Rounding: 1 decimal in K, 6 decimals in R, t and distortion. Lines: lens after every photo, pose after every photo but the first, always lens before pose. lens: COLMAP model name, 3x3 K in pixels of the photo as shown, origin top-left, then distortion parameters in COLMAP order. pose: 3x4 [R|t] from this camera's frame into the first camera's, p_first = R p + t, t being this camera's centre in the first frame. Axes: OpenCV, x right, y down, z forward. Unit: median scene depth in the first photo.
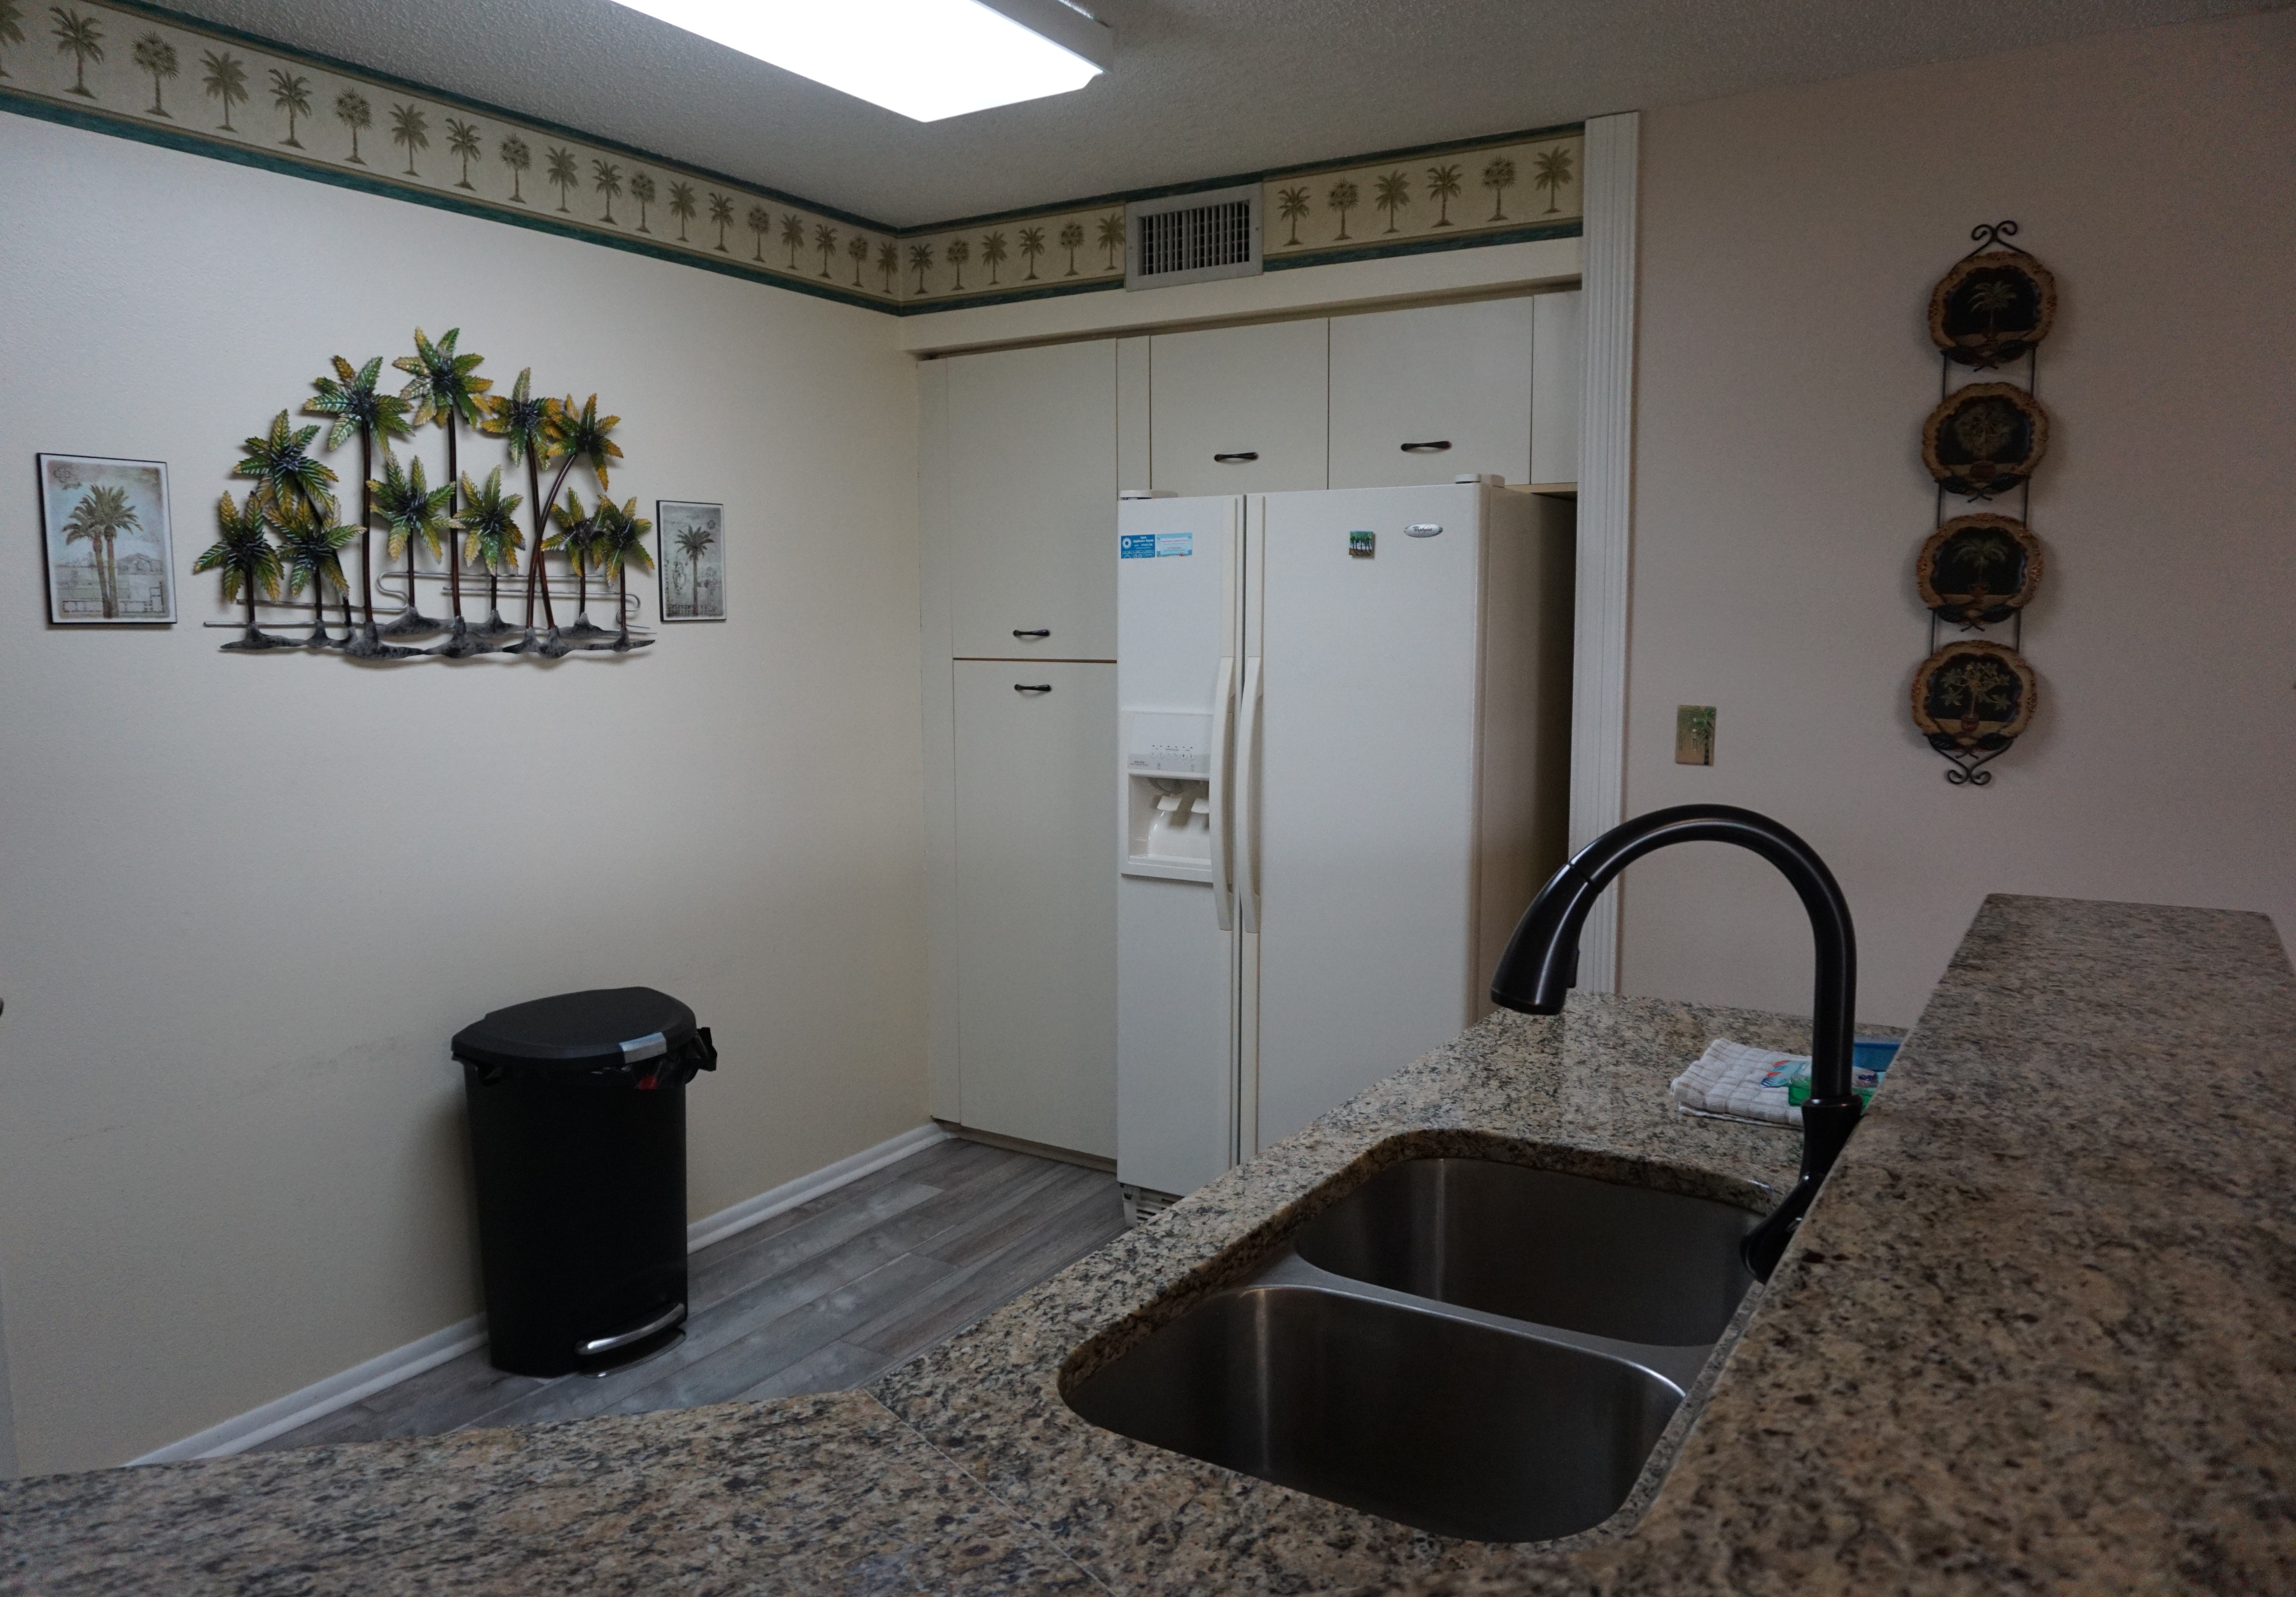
lens RADIAL K [[1577.6, 0, 1087.4], [0, 1577.6, 780.8], [0, 0, 1]] dist [-0.033100, 0.002680]
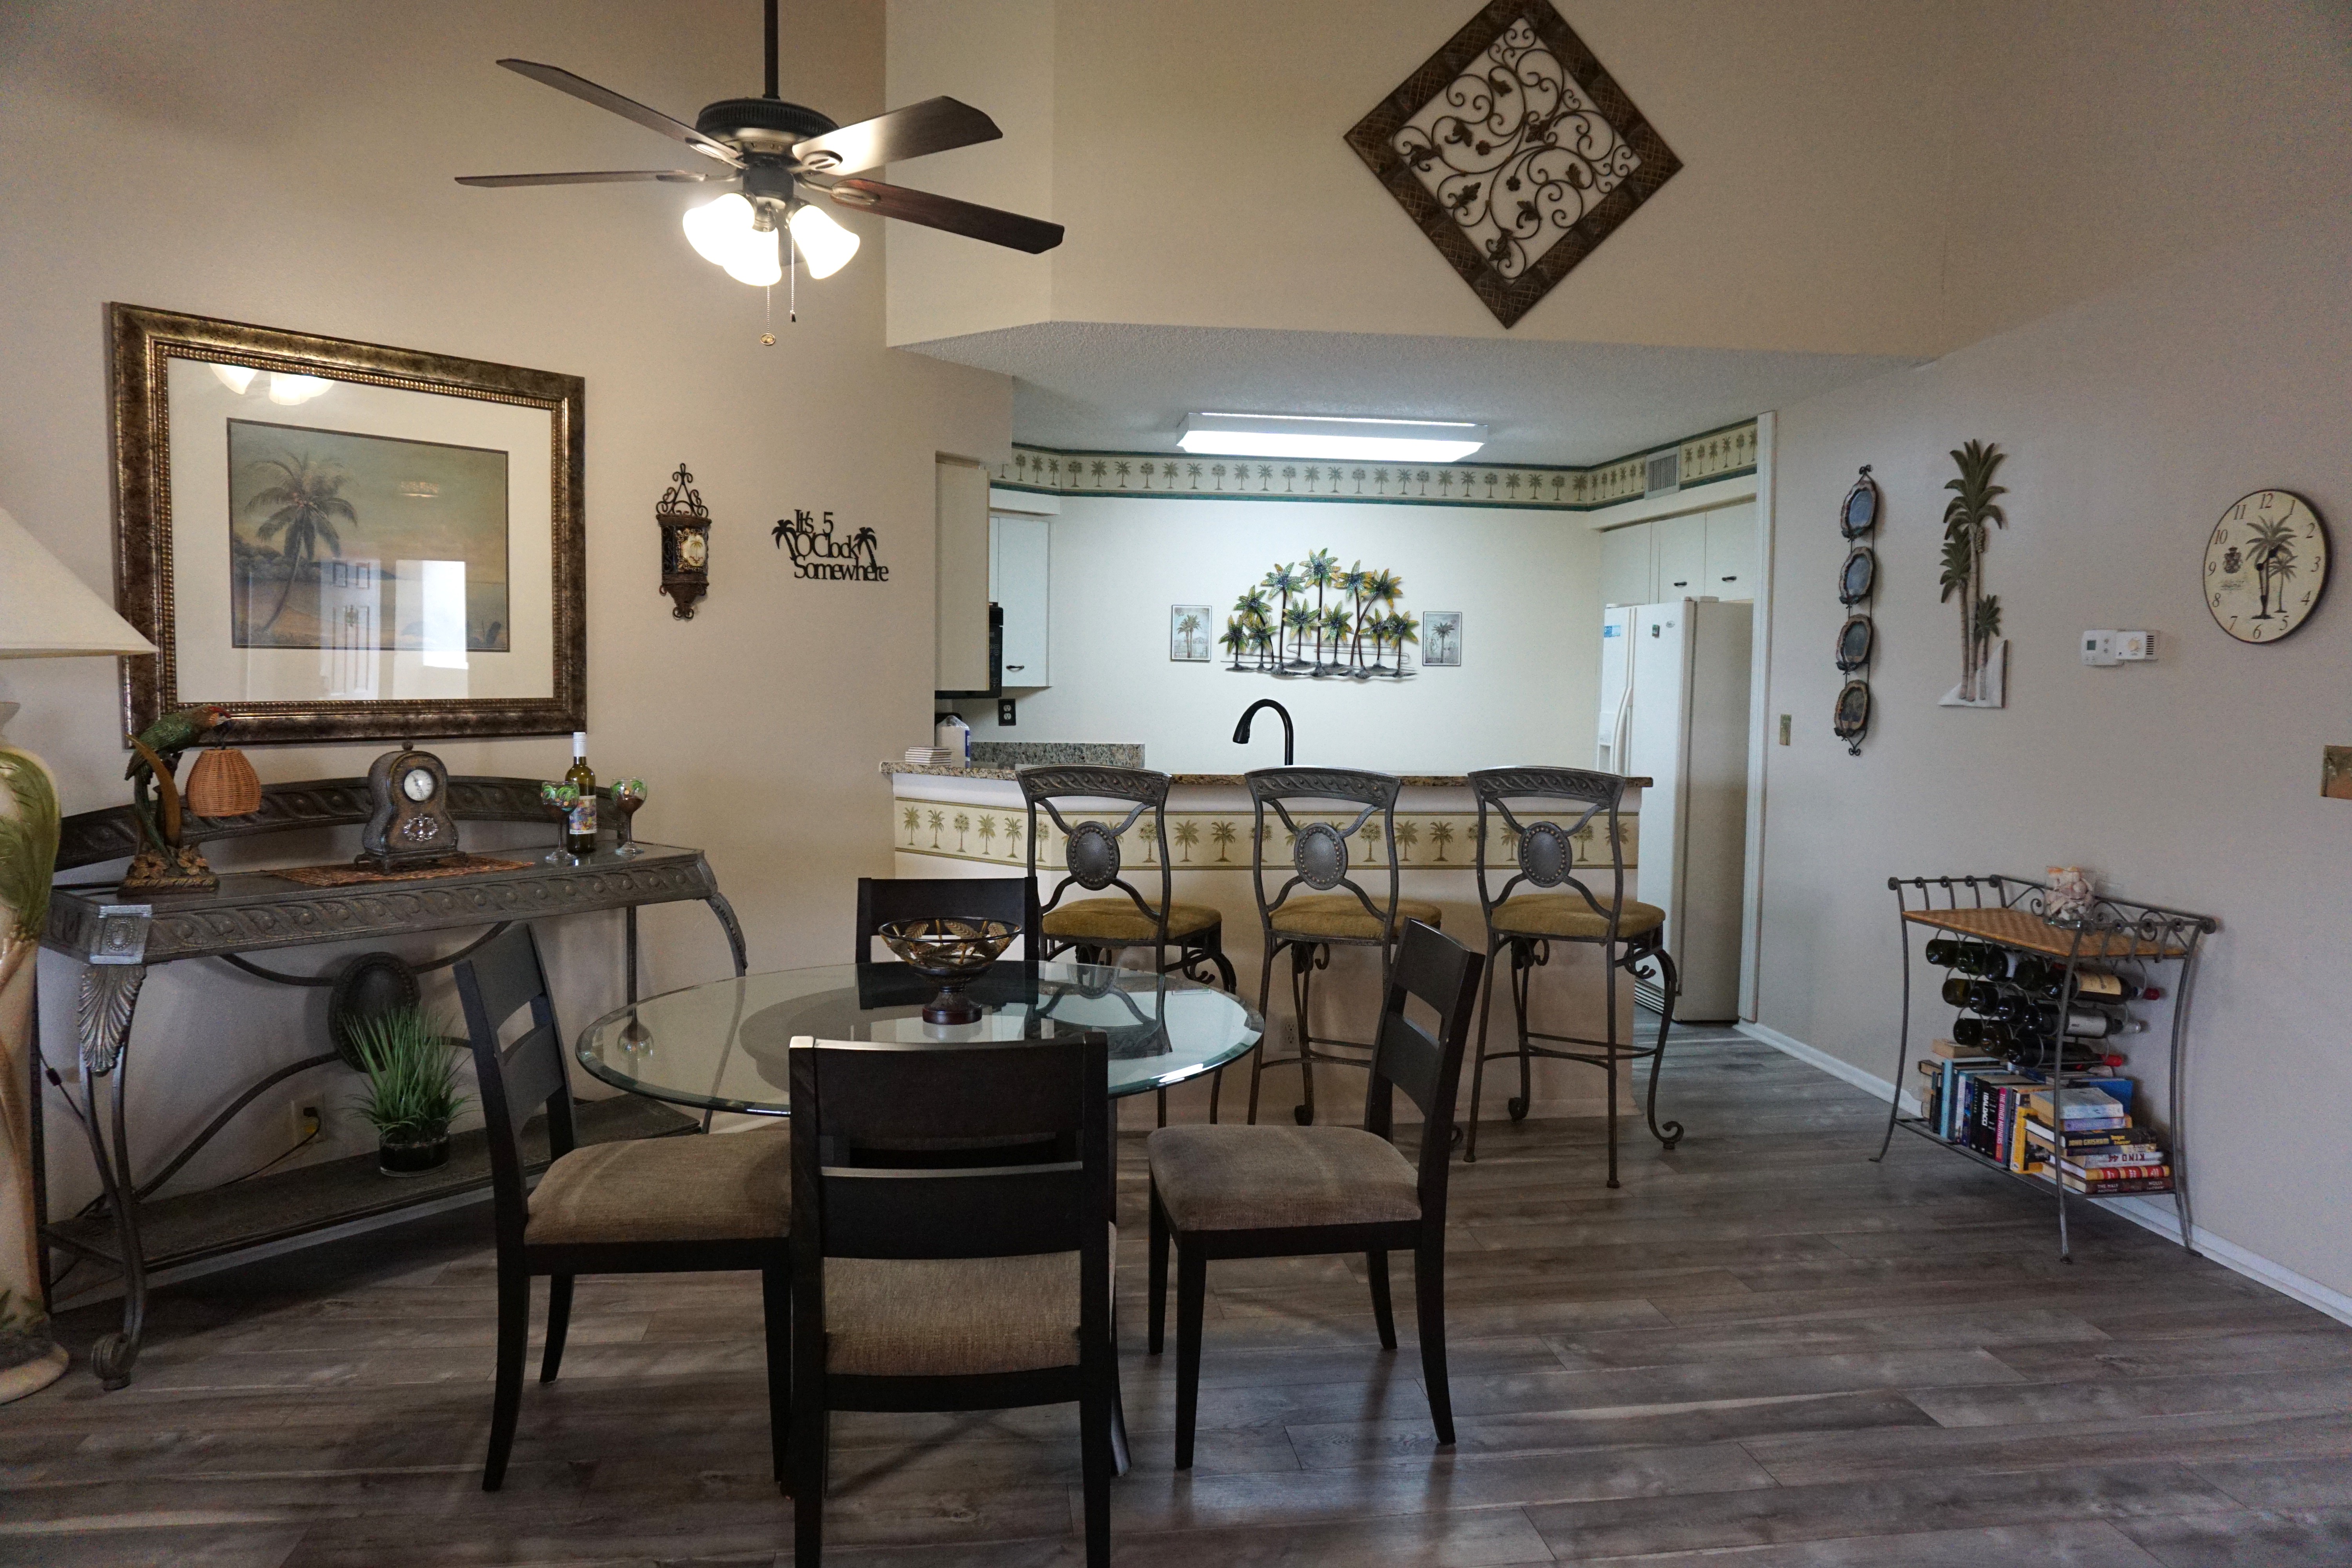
lens RADIAL K [[1570.8, 0, 1176.0], [0, 1570.8, 784.0], [0, 0, 1]] dist [-0.052994, 0.034233]
pose [[0.642477, 0.069339, -0.763161, 1.412735], [-0.099779, 0.994989, 0.006402, 0.101378], [0.759781, 0.072035, 0.646176, -0.809267]]
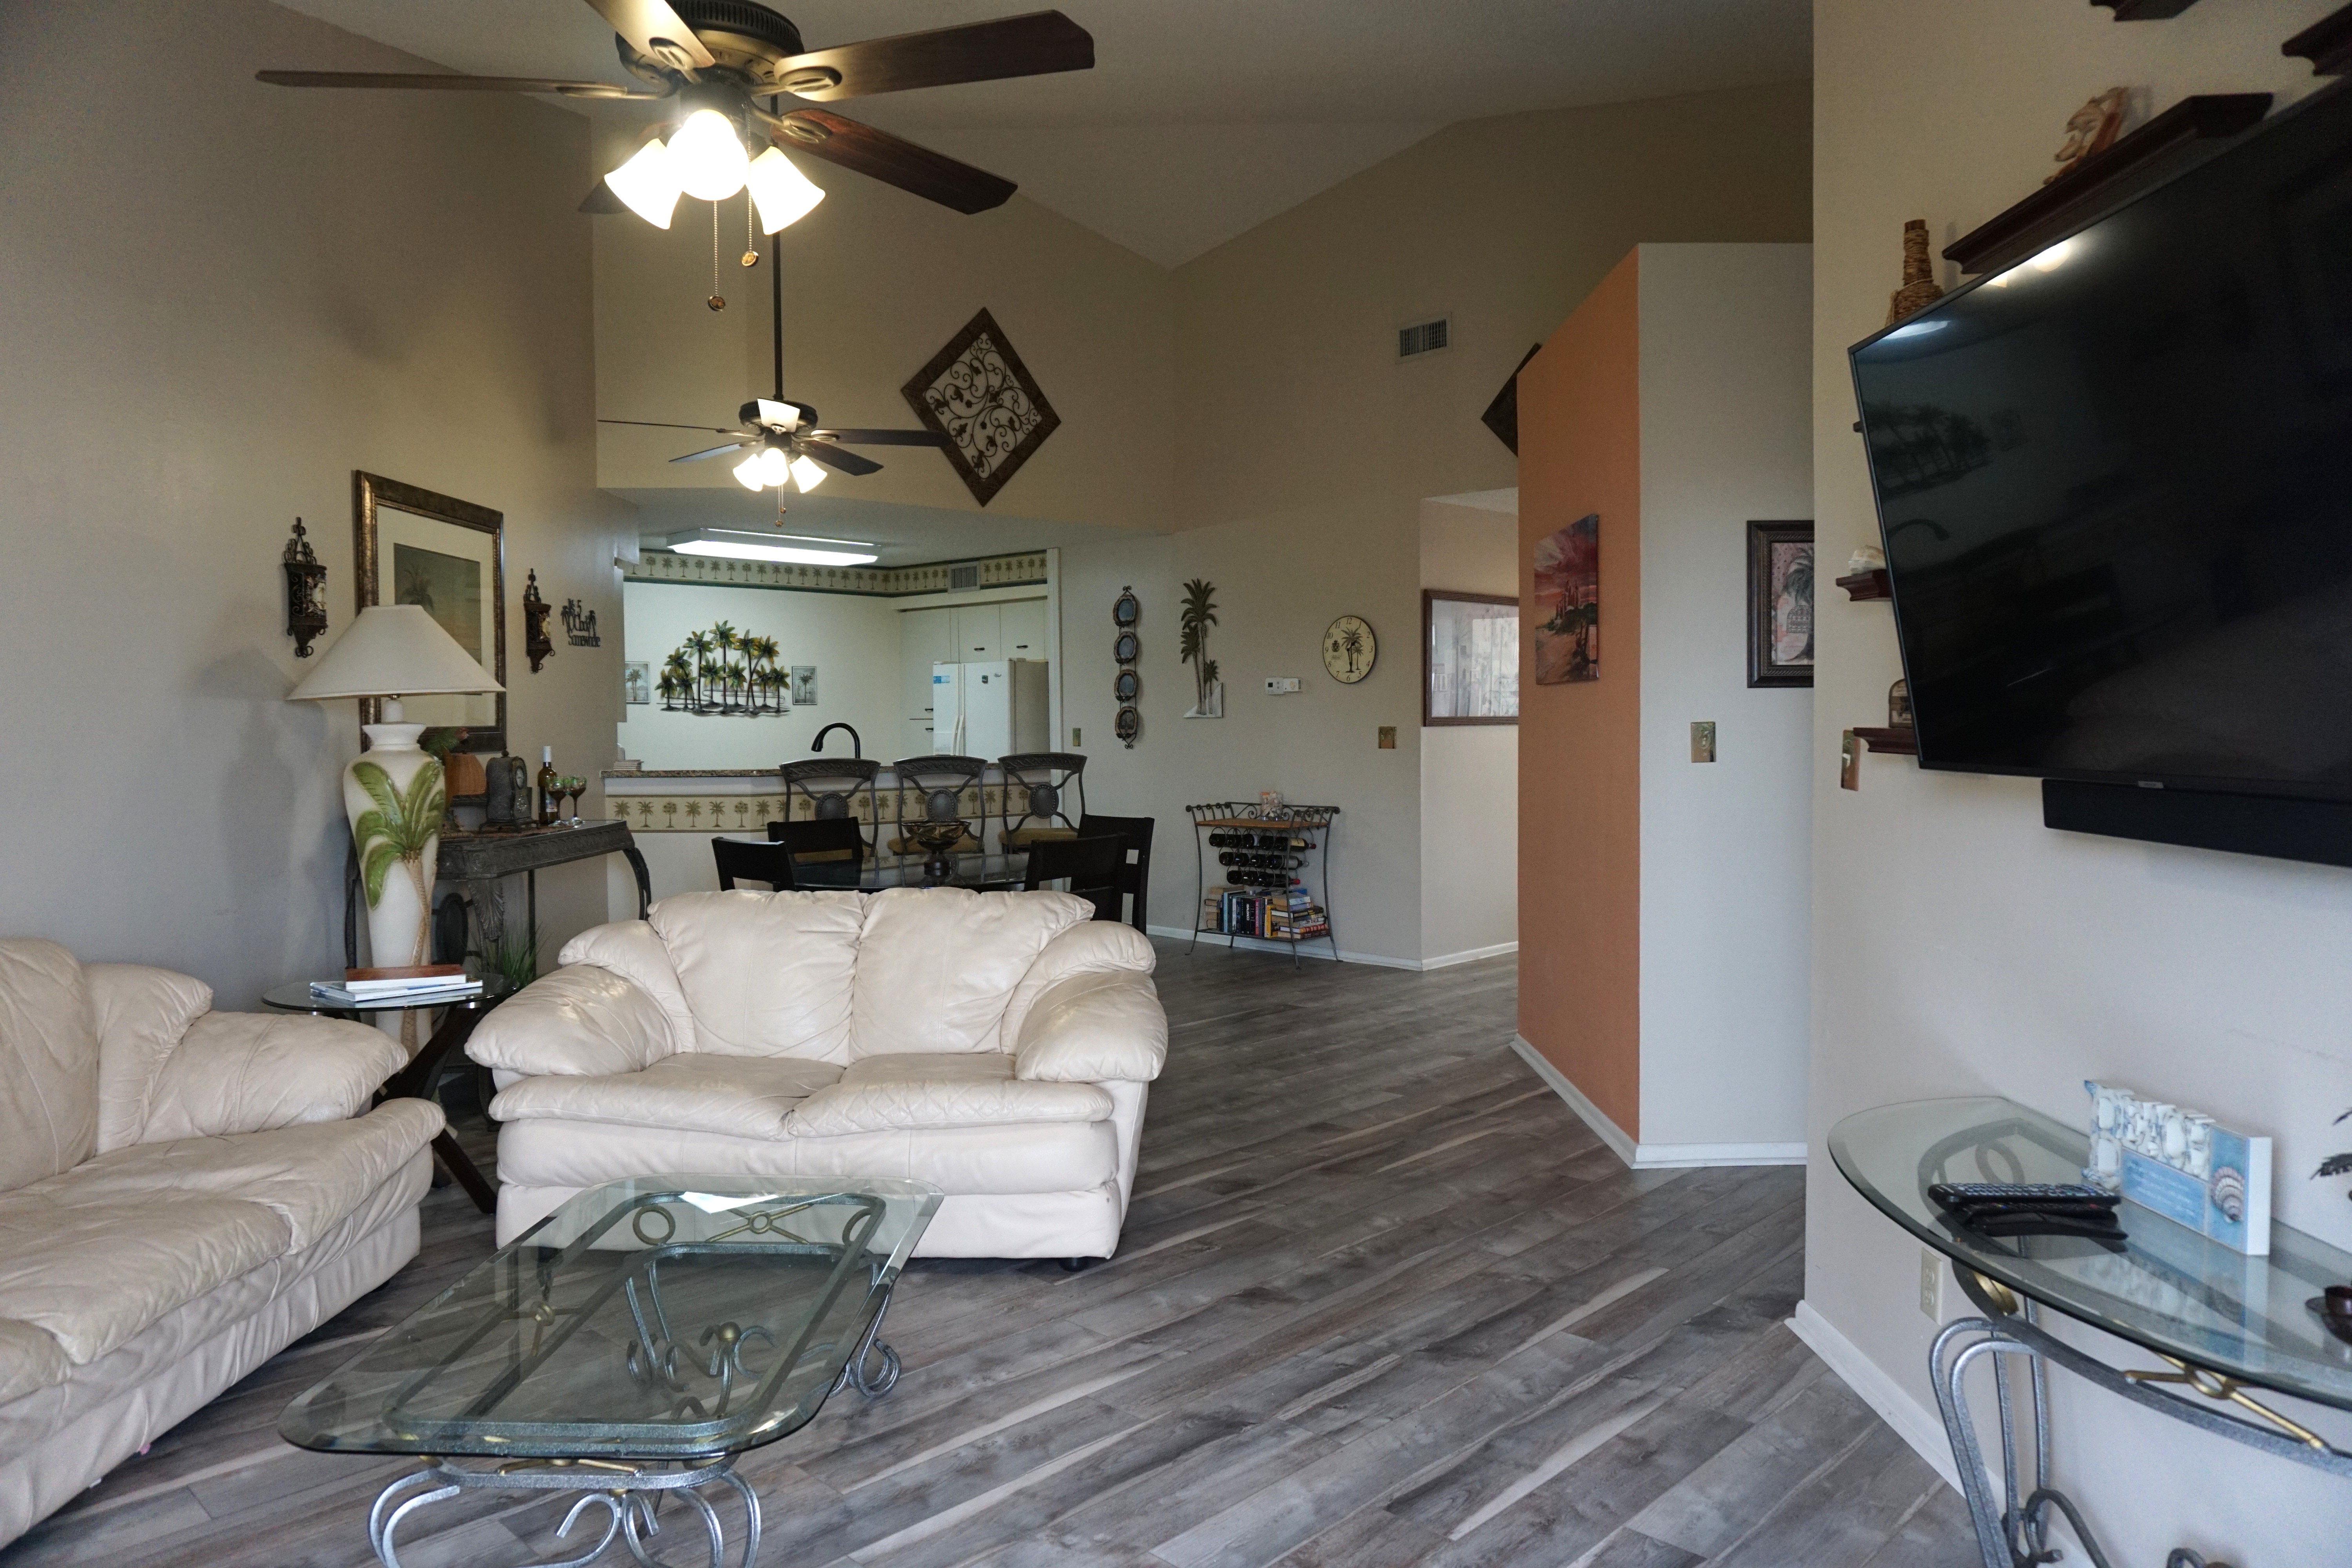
lens RADIAL K [[1570.8, 0, 1176.0], [0, 1570.8, 784.0], [0, 0, 1]] dist [-0.052994, 0.034233]
pose [[0.977702, 0.007063, -0.209881, 1.310909], [-0.021288, 0.997619, -0.065598, 0.283813], [0.208918, 0.068604, 0.975524, -2.171471]]
